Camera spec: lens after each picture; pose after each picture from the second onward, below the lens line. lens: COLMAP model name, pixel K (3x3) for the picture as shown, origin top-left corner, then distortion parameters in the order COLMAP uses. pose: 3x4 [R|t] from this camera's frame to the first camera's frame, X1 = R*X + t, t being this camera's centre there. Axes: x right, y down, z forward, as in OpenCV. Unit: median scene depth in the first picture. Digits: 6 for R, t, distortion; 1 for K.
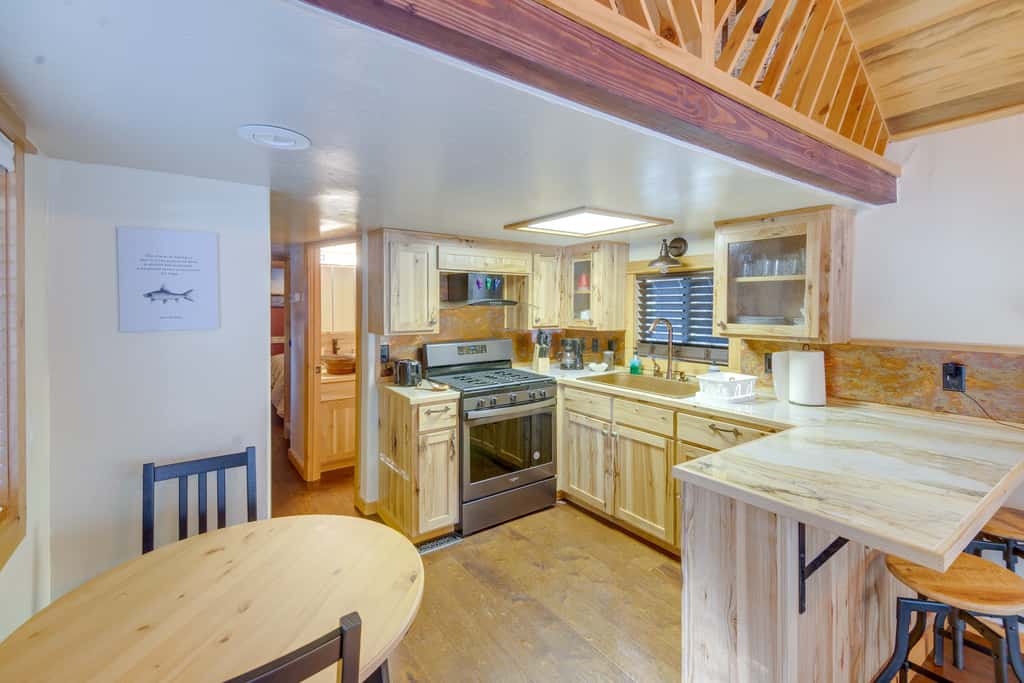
lens RADIAL K [[473.9, 0, 518.7], [0, 473.9, 306.2], [0, 0, 1]] dist [0.005502, -0.000951]
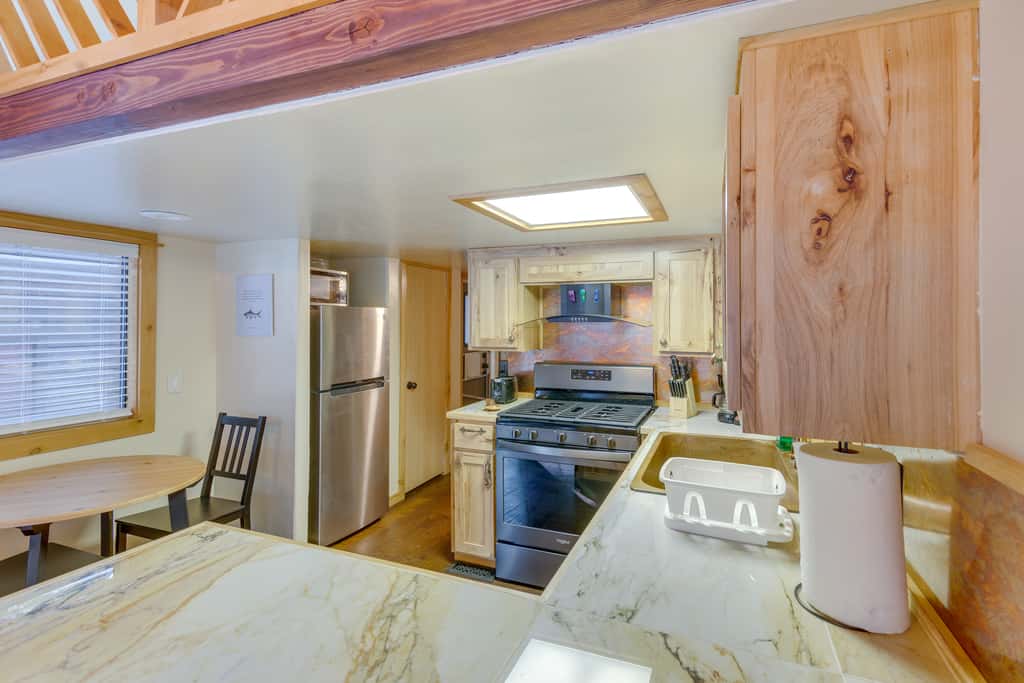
lens RADIAL K [[473.9, 0, 489.5], [0, 473.9, 313.0], [0, 0, 1]] dist [0.005502, -0.000951]
pose [[0.520216, -0.011942, -0.853951, 0.627783], [-0.005673, 0.999832, -0.017438, -0.002518], [0.854016, 0.013916, 0.520061, 0.484982]]
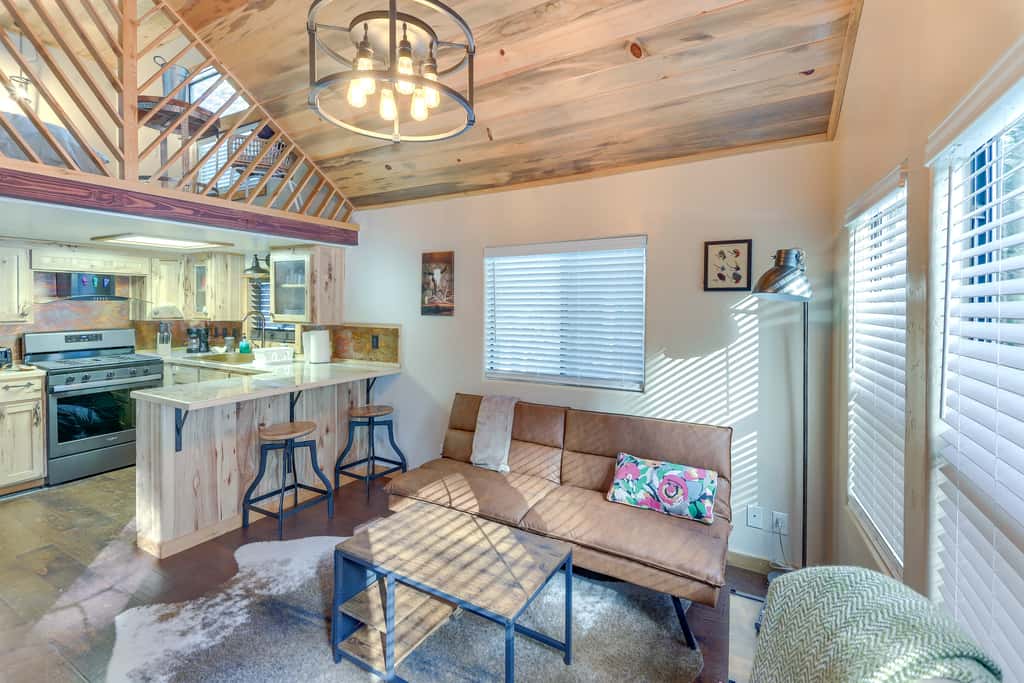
lens RADIAL K [[456.1, 0, 516.7], [0, 456.1, 310.4], [0, 0, 1]] dist [0.008282, -0.004251]
pose [[0.892704, 0.002546, 0.450636, 0.412185], [-0.009834, 0.999856, 0.013833, -0.003300], [-0.450536, -0.016780, 0.892601, -0.584166]]
